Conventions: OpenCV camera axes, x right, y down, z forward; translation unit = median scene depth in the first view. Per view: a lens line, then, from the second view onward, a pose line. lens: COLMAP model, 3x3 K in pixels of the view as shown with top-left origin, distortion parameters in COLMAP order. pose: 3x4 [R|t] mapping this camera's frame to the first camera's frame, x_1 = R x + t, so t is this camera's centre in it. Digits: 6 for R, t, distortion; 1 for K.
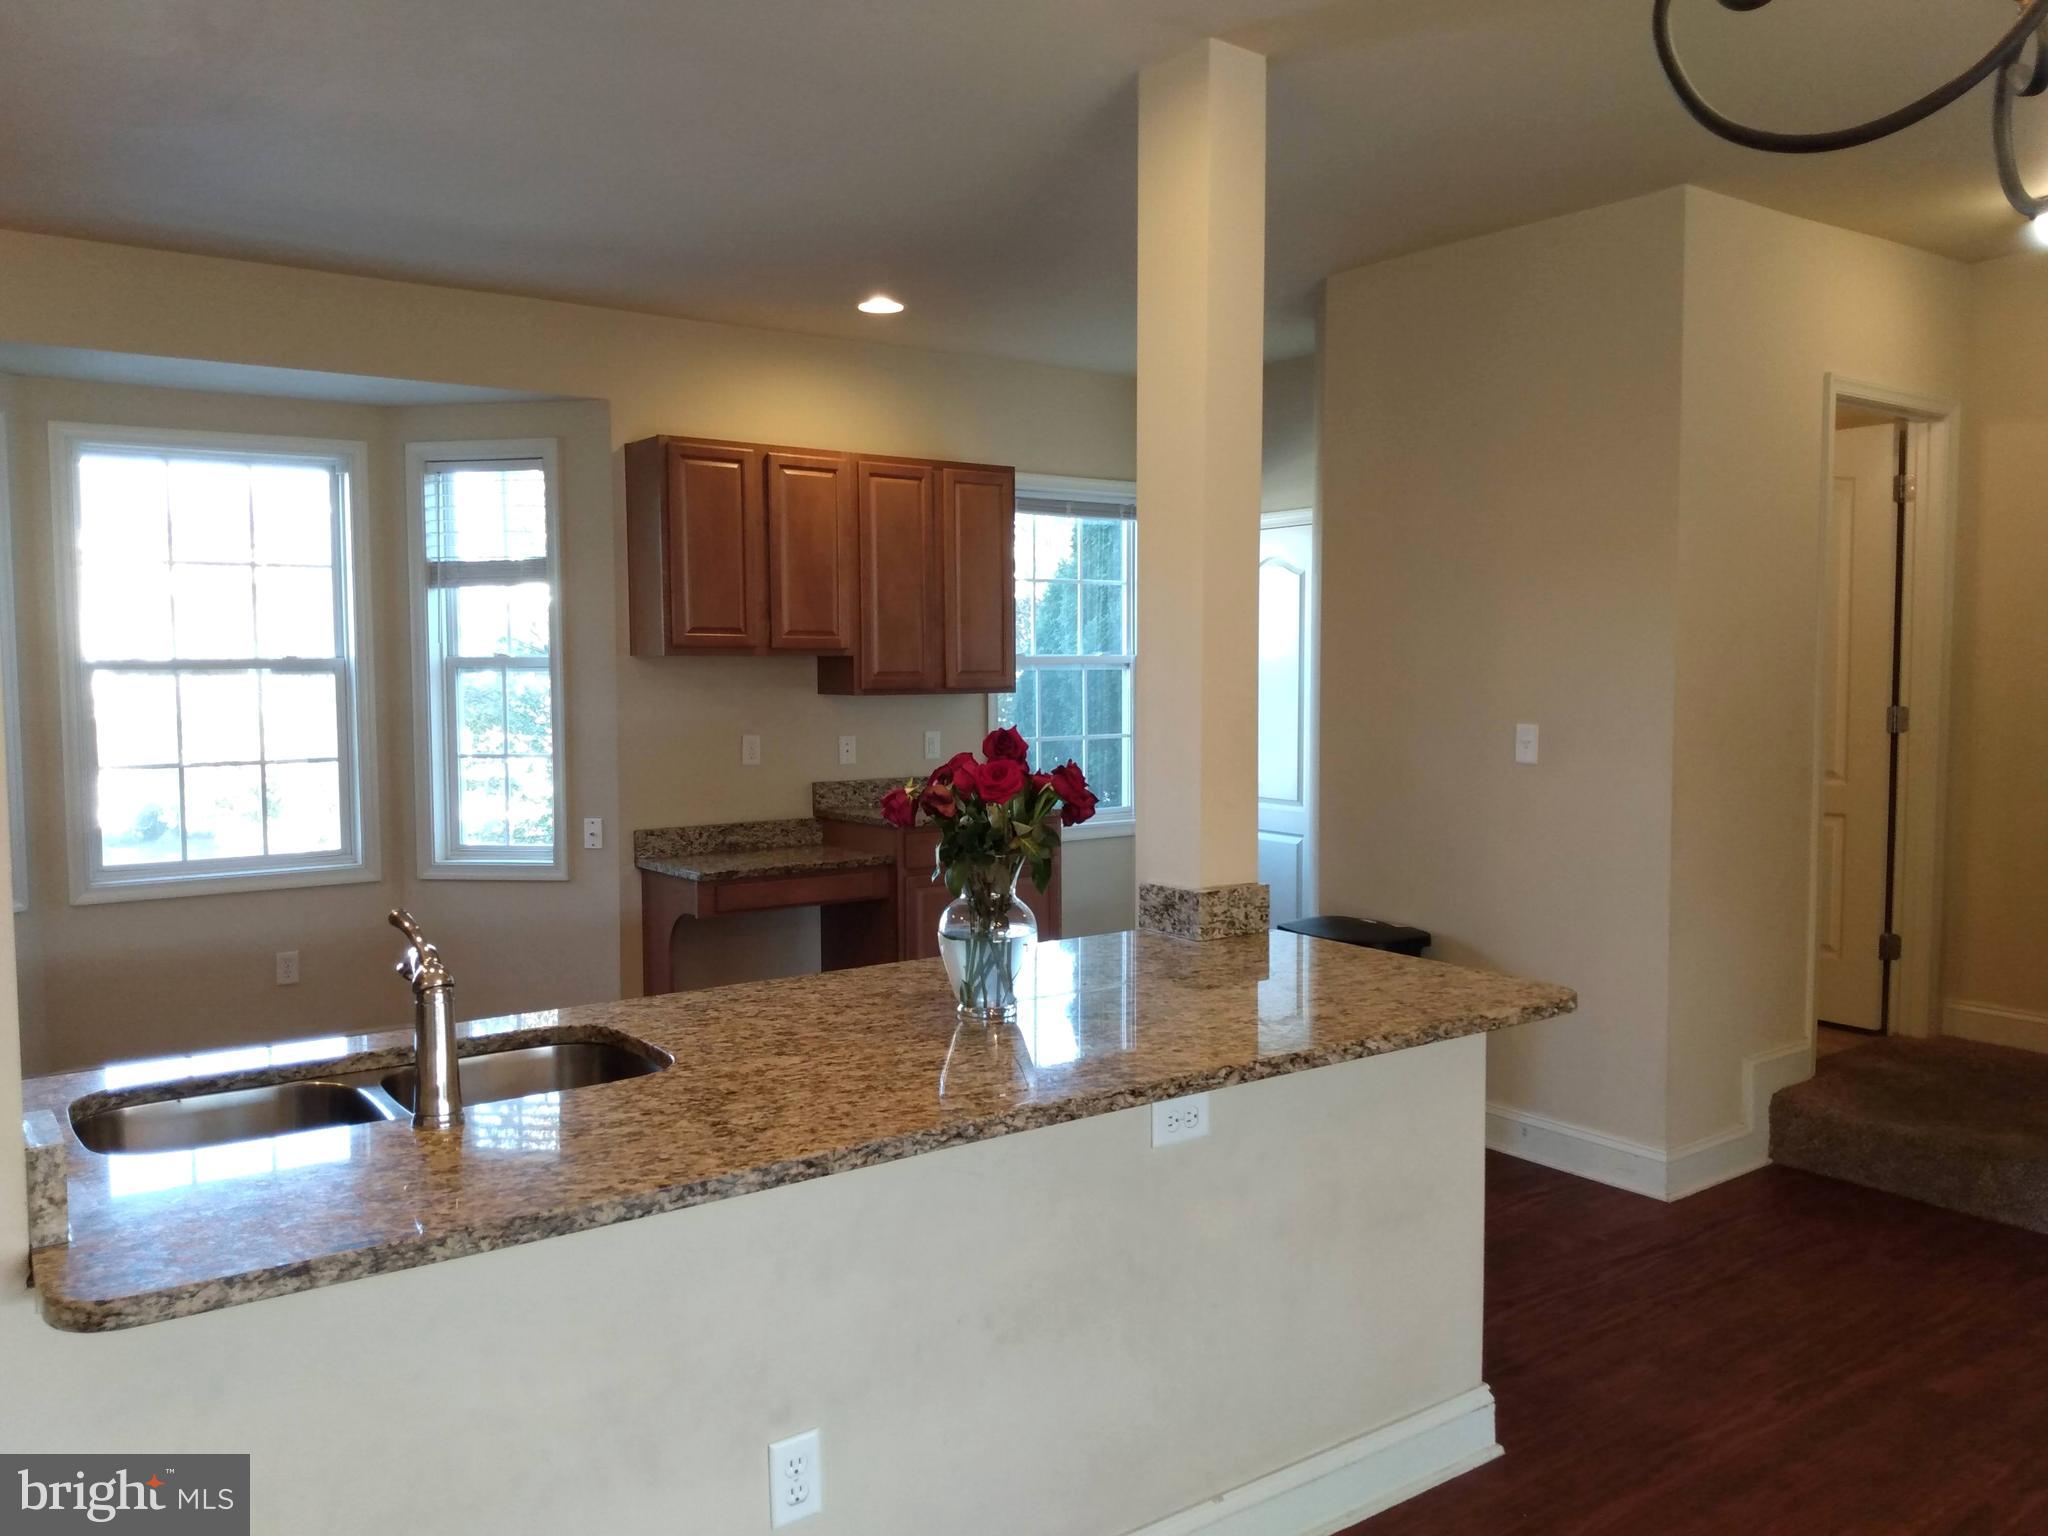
lens RADIAL K [[1578.8, 0, 1020.0], [0, 1578.8, 761.5], [0, 0, 1]] dist [0.102577, -0.153545]
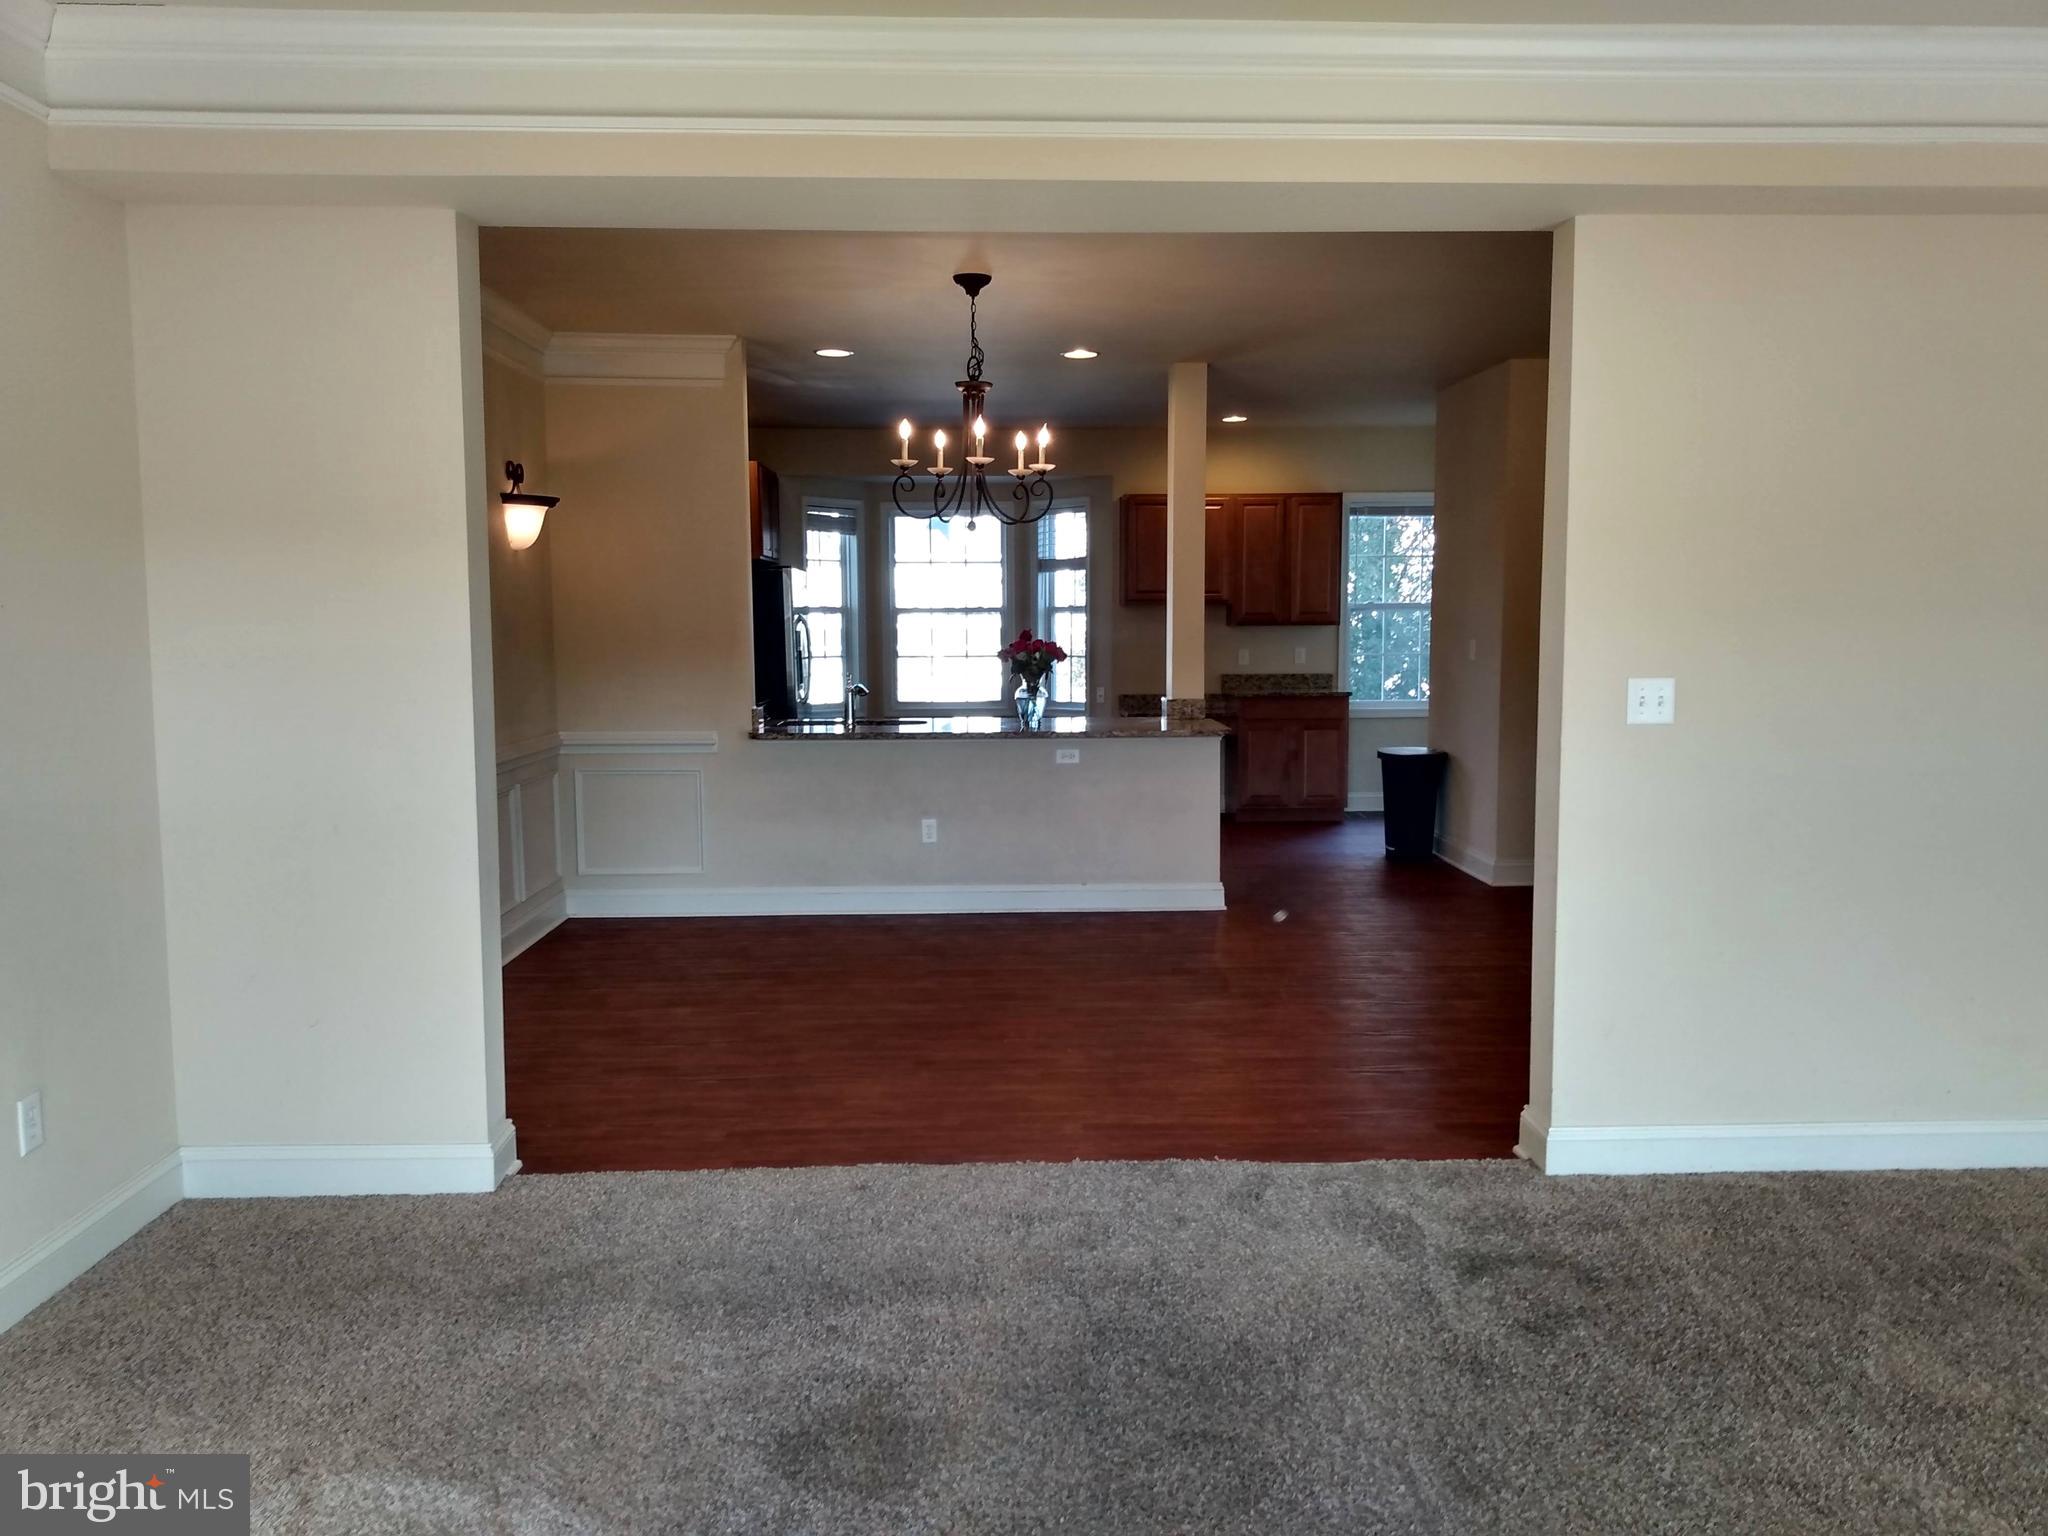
lens RADIAL K [[1578.8, 0, 1020.0], [0, 1578.8, 761.5], [0, 0, 1]] dist [0.102577, -0.153545]
pose [[0.830849, 0.050943, -0.554162, 0.742395], [-0.030226, 0.998462, 0.046470, 0.038808], [0.555677, -0.021860, 0.831111, -0.696253]]
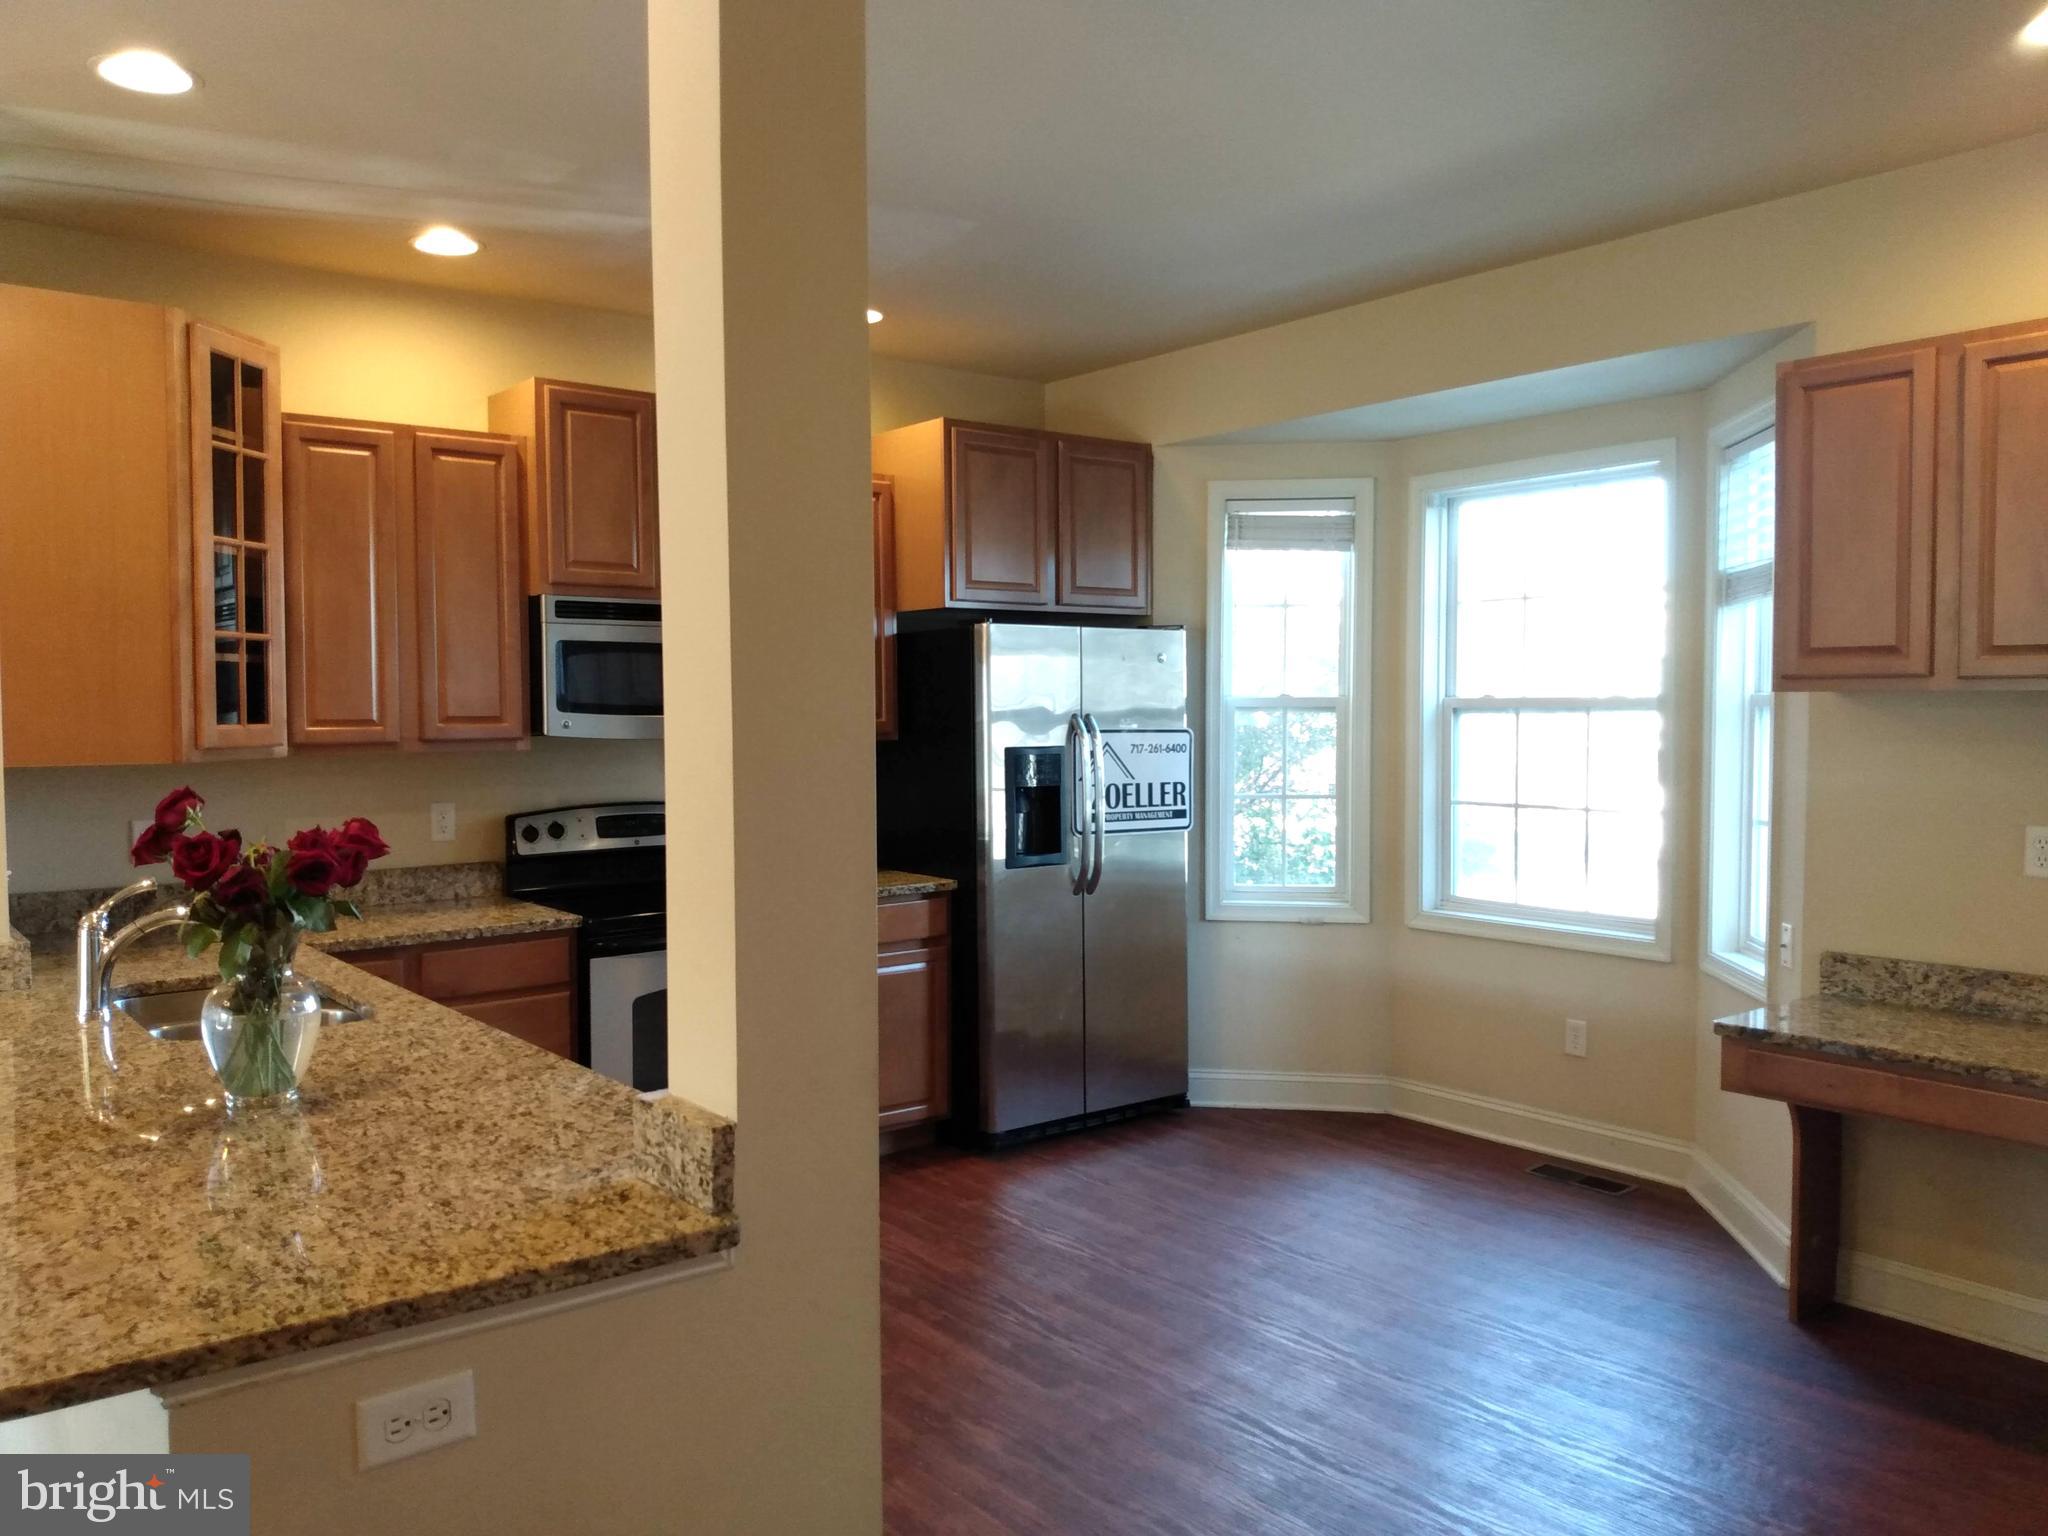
lens RADIAL K [[1577.9, 0, 1075.4], [0, 1577.9, 740.4], [0, 0, 1]] dist [0.042128, -0.007626]
pose [[0.058522, 0.026525, -0.997934, 0.407005], [-0.059119, 0.997985, 0.023059, -0.041860], [0.996534, 0.057648, 0.059973, 0.637146]]
